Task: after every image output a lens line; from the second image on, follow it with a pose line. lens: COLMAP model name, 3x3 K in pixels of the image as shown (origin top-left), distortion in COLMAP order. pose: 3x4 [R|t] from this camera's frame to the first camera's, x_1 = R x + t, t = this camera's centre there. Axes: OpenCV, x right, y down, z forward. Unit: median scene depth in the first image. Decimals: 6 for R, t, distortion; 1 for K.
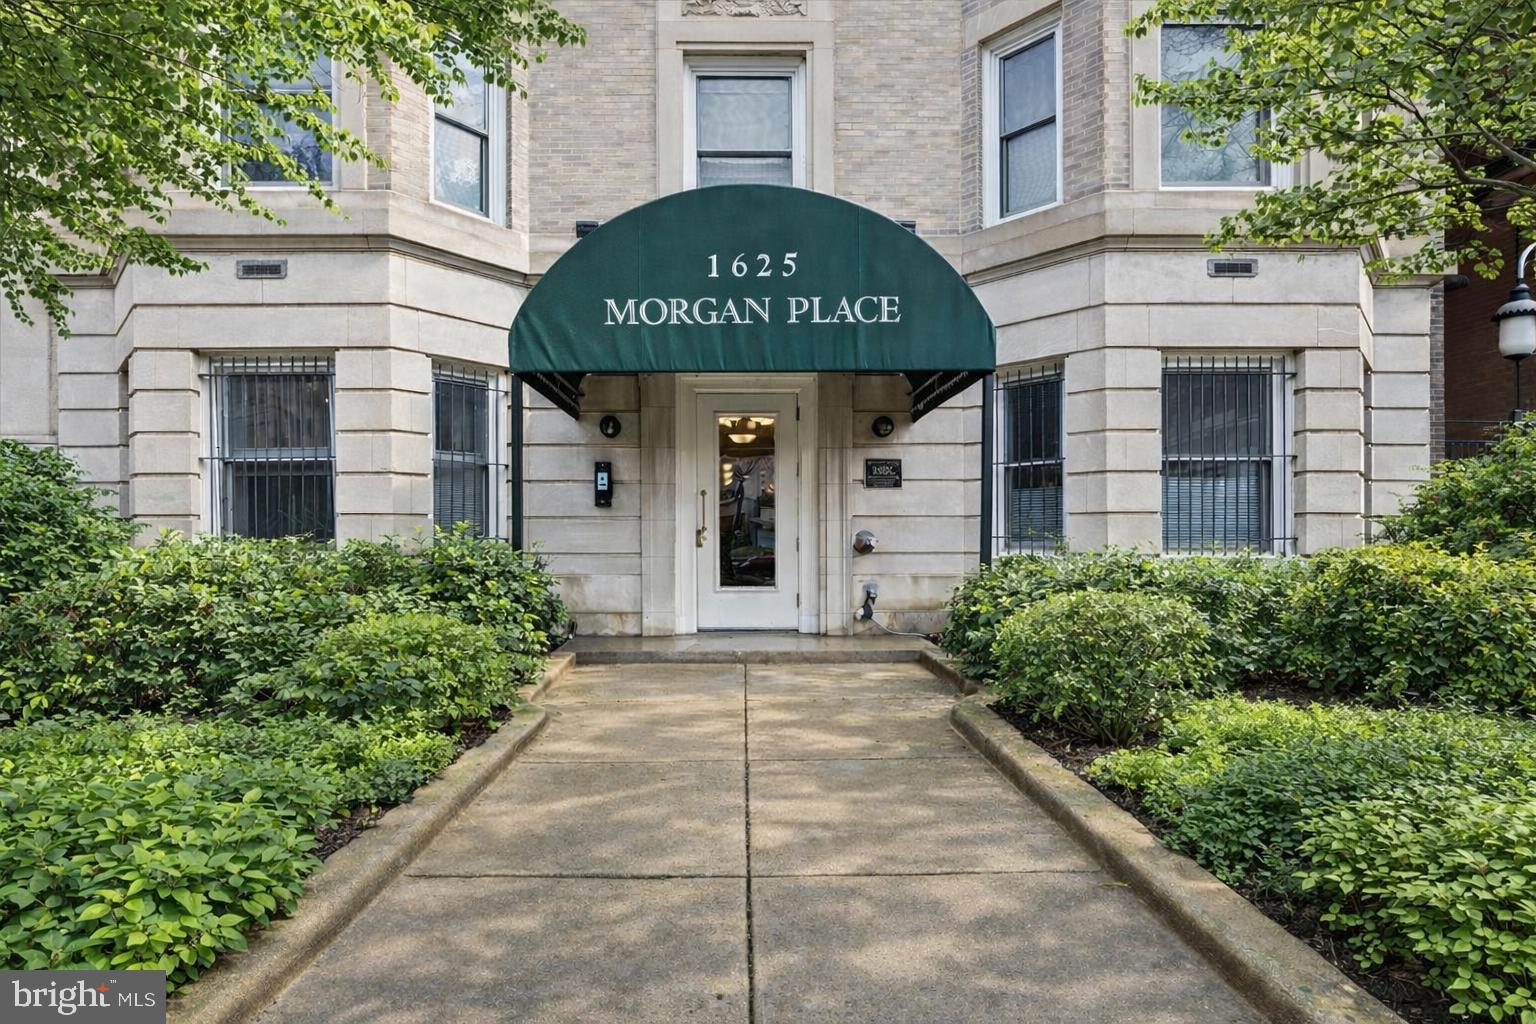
lens RADIAL K [[687.8, 0, 771.7], [0, 687.8, 520.7], [0, 0, 1]] dist [0.002757, 0.000007]
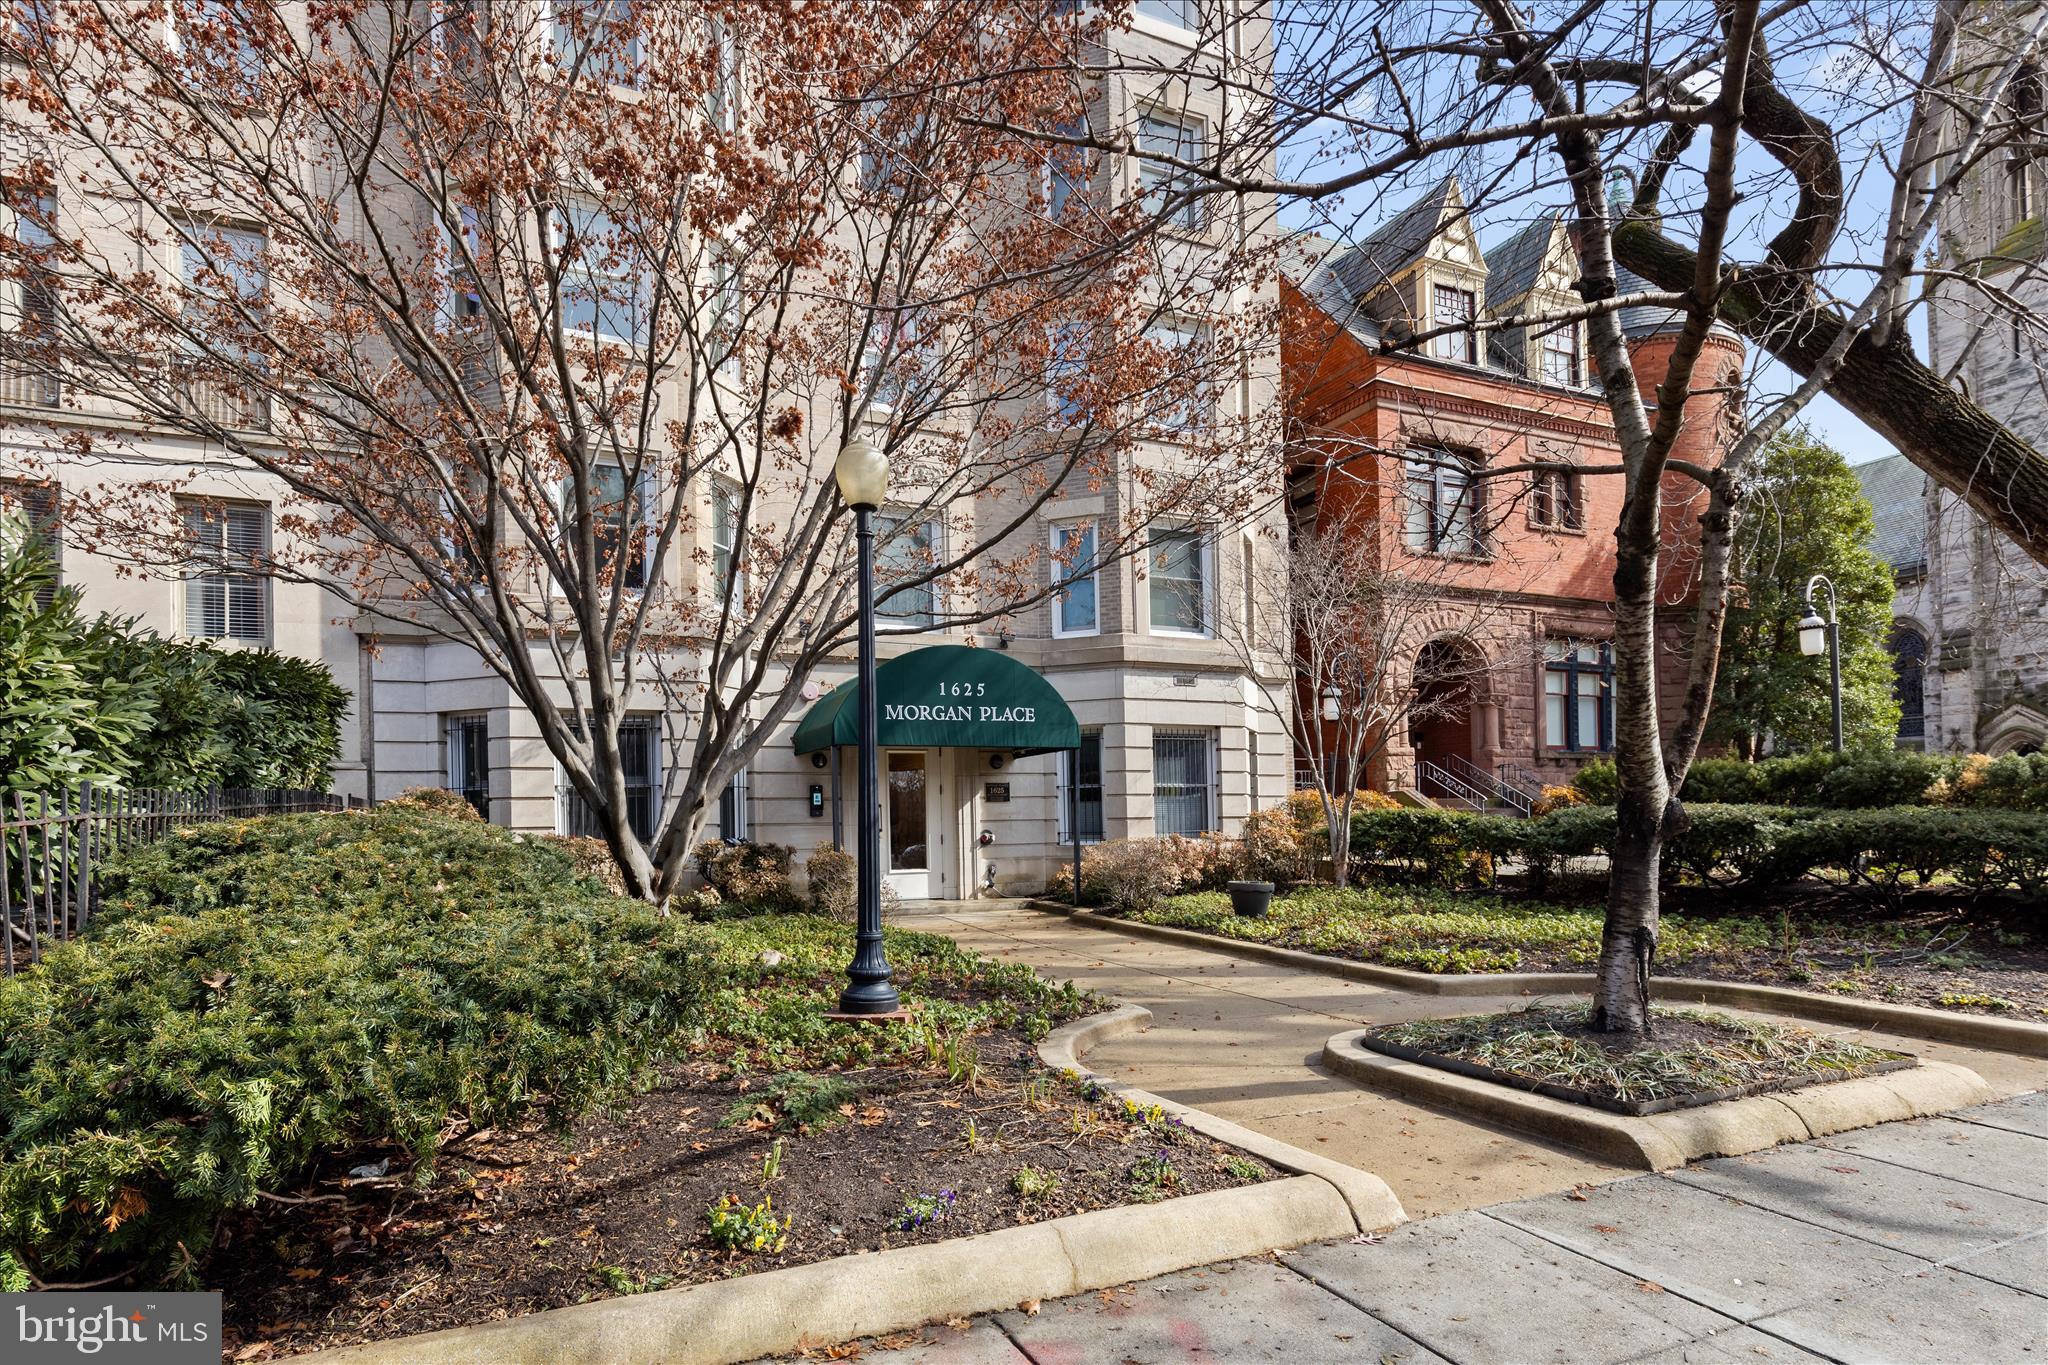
lens RADIAL K [[917.1, 0, 1028.9], [0, 917.1, 694.1], [0, 0, 1]] dist [0.002757, 0.000007]
pose [[0.930116, 0.037139, 0.365384, -0.568986], [0.012551, 0.991078, -0.132688, -0.014388], [-0.367052, 0.128001, 0.921352, -1.021748]]
